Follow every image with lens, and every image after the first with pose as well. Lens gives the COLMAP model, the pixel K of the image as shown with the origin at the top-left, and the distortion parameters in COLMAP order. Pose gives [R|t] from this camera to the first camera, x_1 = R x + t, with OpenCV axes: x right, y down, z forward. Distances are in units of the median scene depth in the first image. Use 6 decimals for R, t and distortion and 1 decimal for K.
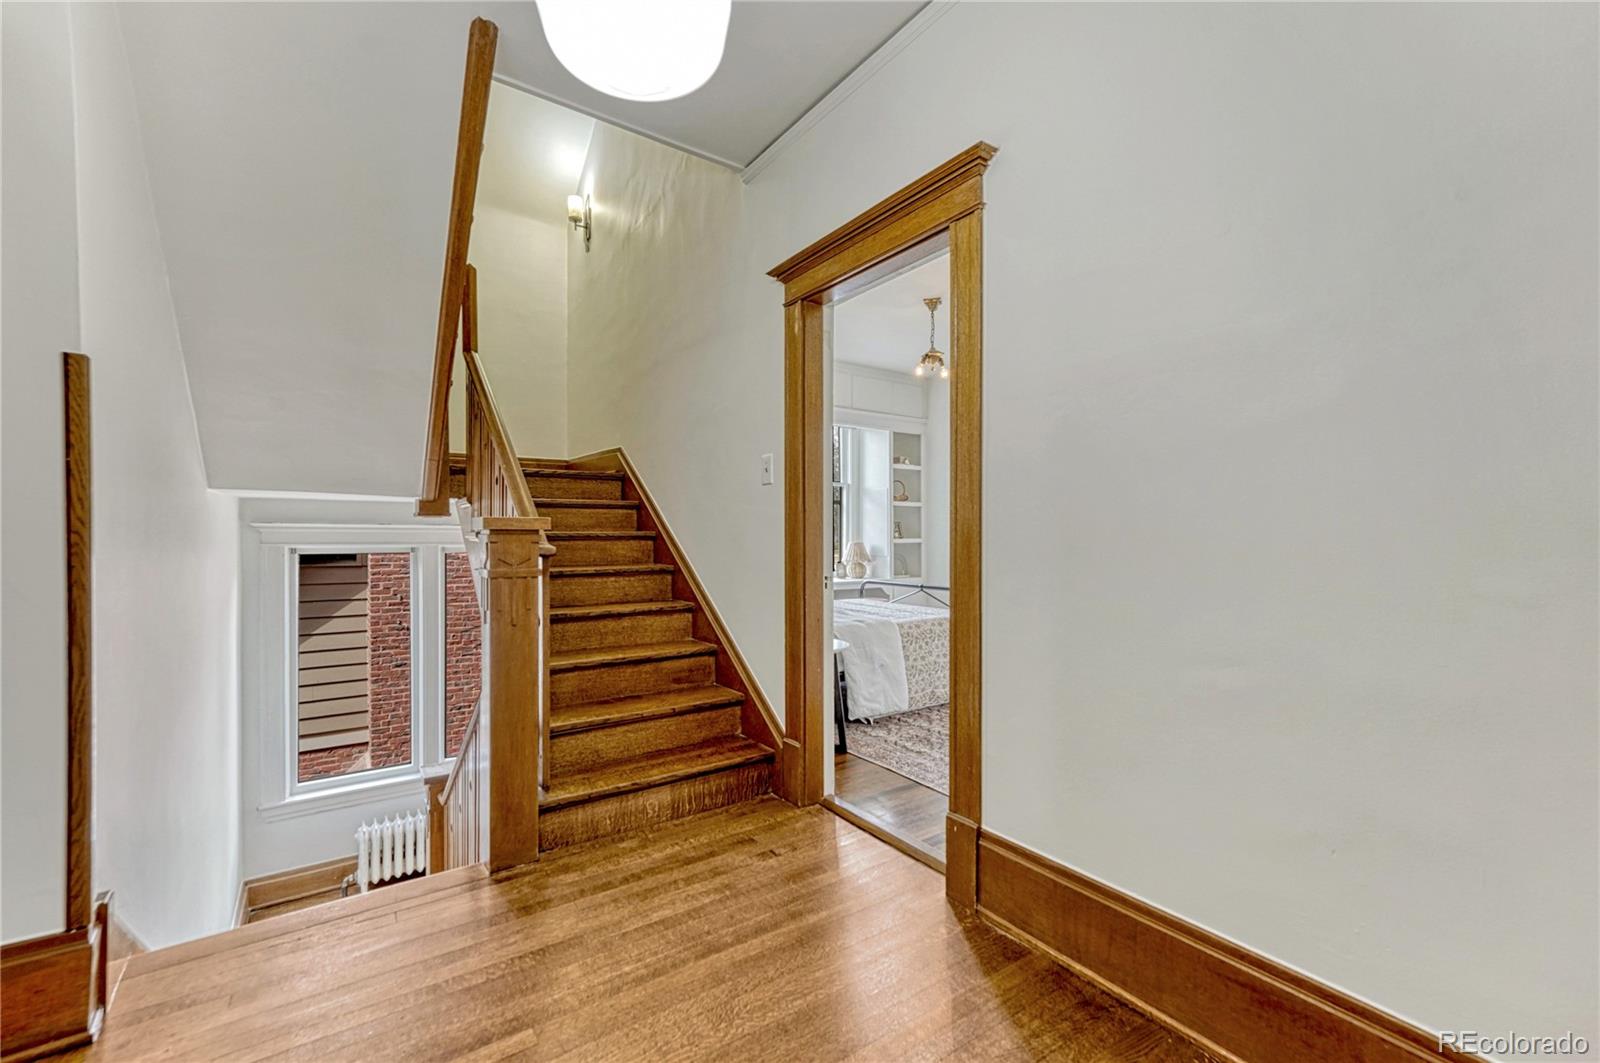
lens RADIAL K [[657.7, 0, 798.2], [0, 657.7, 533.6], [0, 0, 1]] dist [-0.003983, -0.000348]
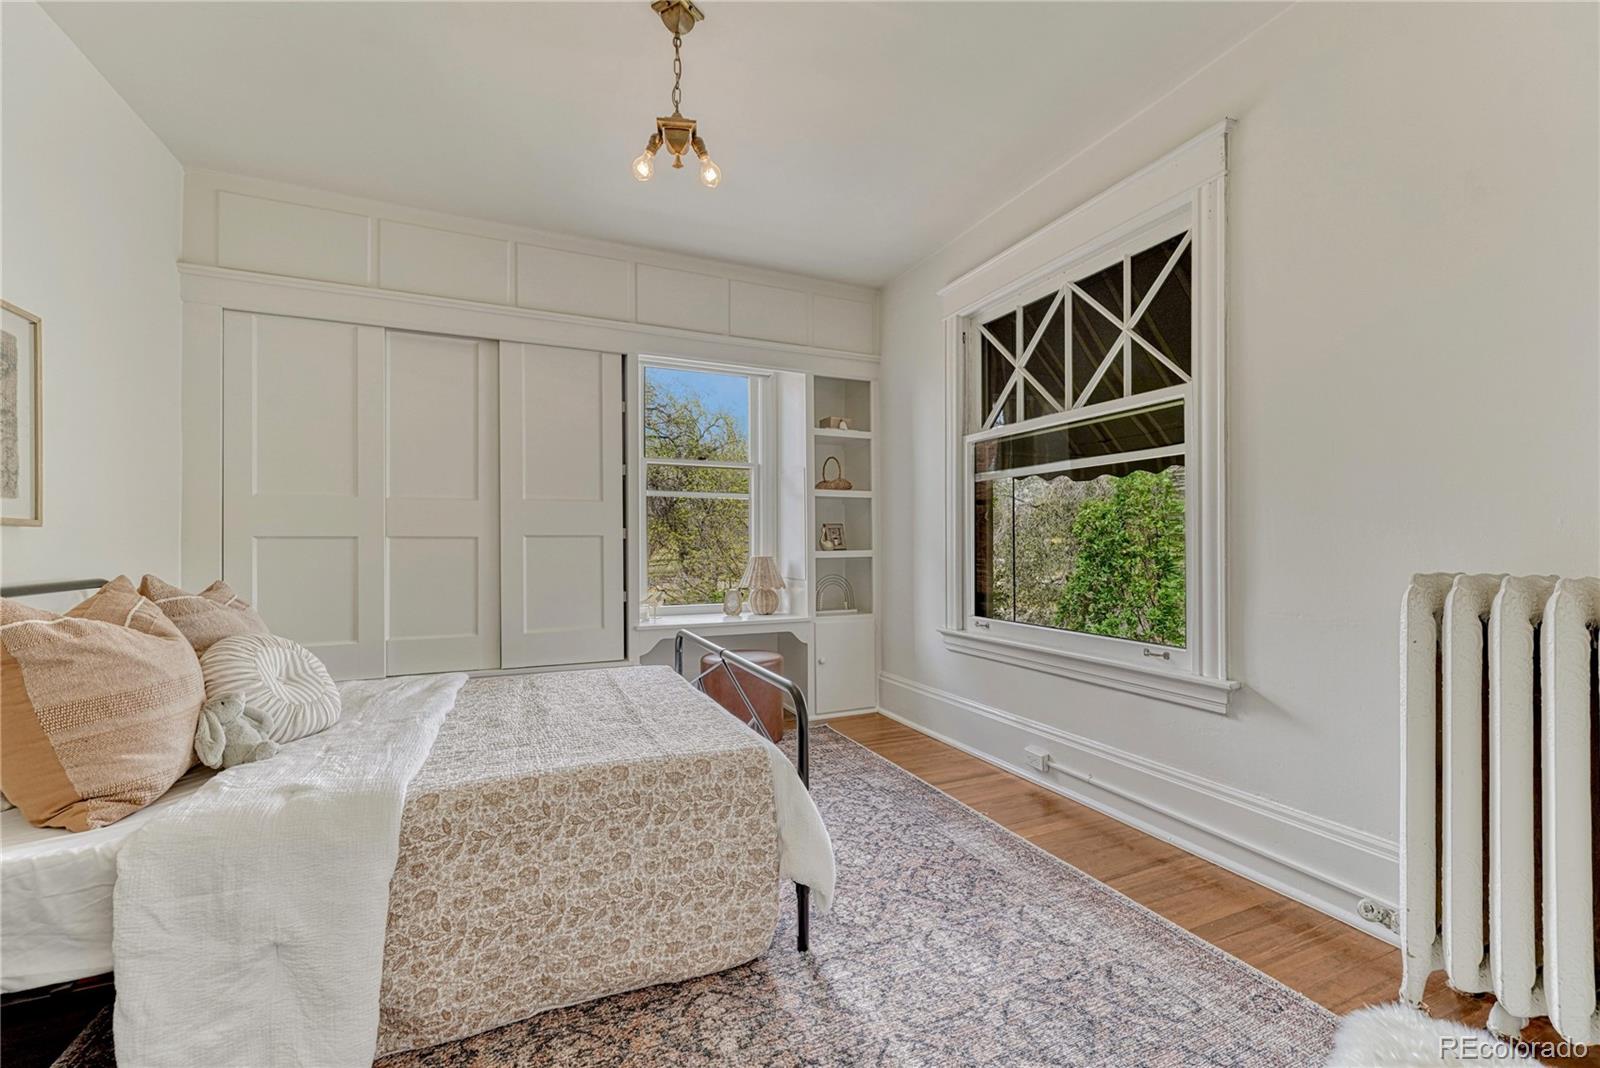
lens RADIAL K [[676.3, 0, 801.1], [0, 676.3, 536.4], [0, 0, 1]] dist [-0.008102, -0.000021]
pose [[0.985621, -0.001376, -0.168966, 0.237181], [0.000092, 0.999971, -0.007610, -0.000998], [0.168971, 0.007485, 0.985593, 0.381318]]
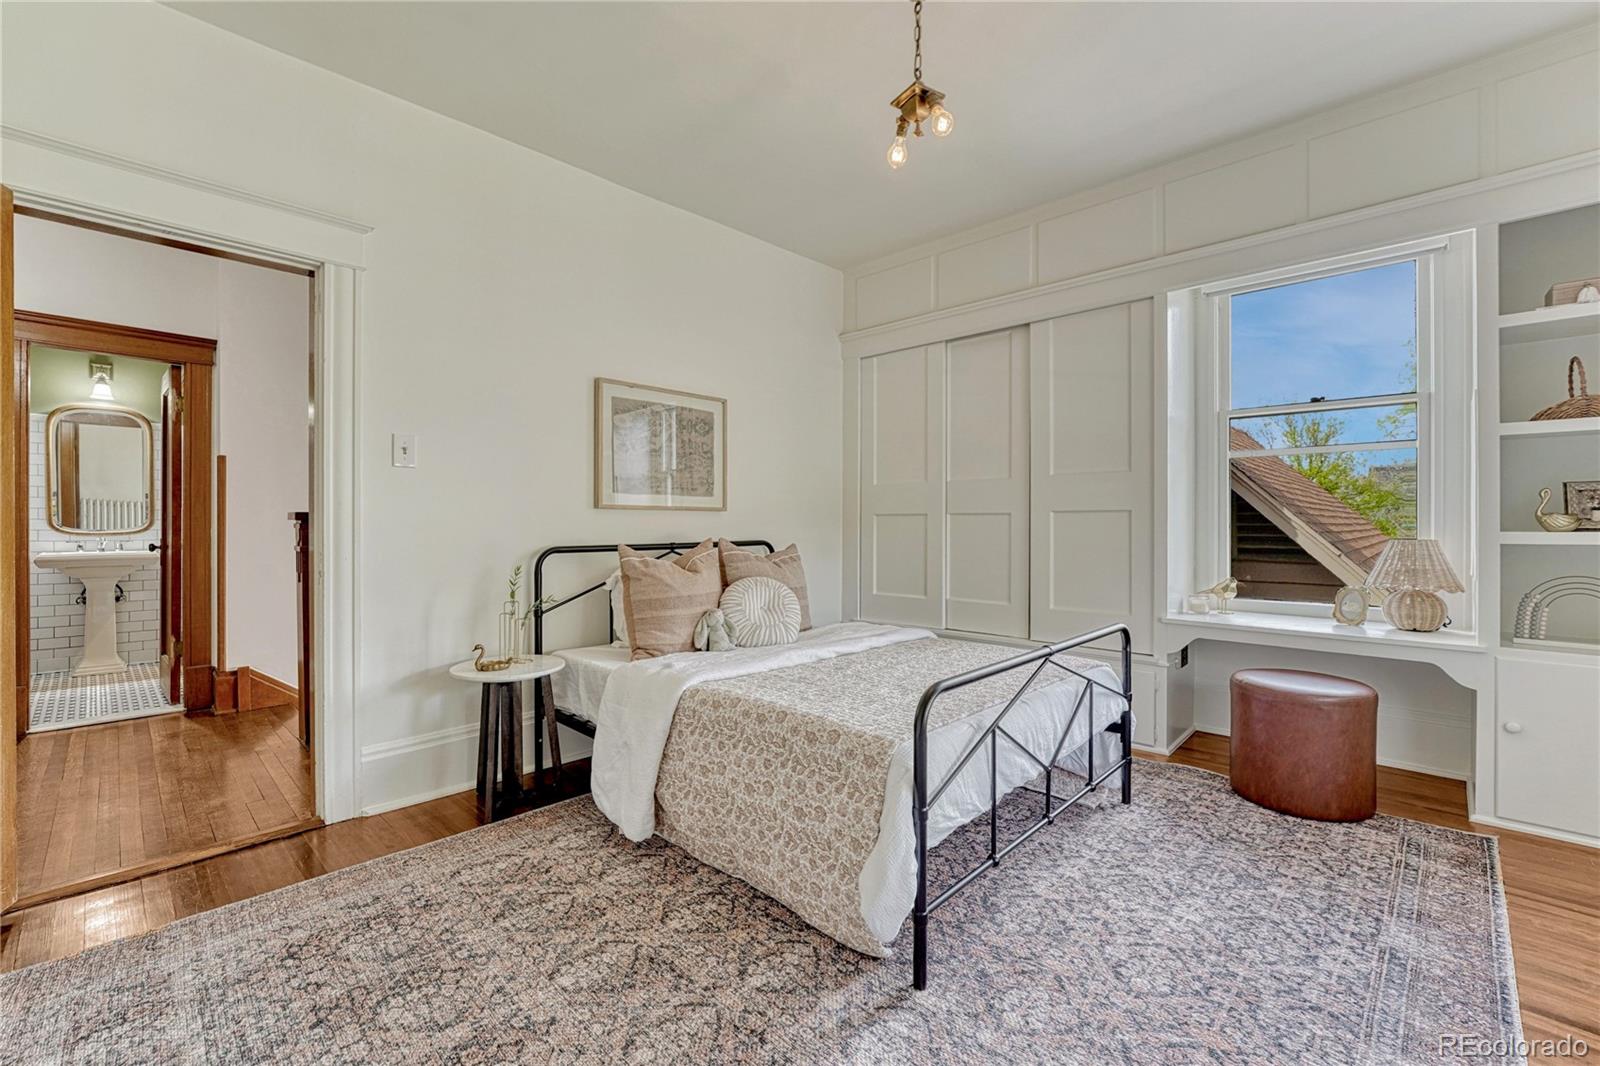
lens RADIAL K [[676.3, 0, 788.3], [0, 676.3, 517.7], [0, 0, 1]] dist [-0.008102, -0.000021]
pose [[0.198517, 0.000166, -0.980097, 0.405020], [0.005677, 0.999983, 0.001320, -0.002402], [0.980081, -0.005826, 0.198513, 0.549146]]
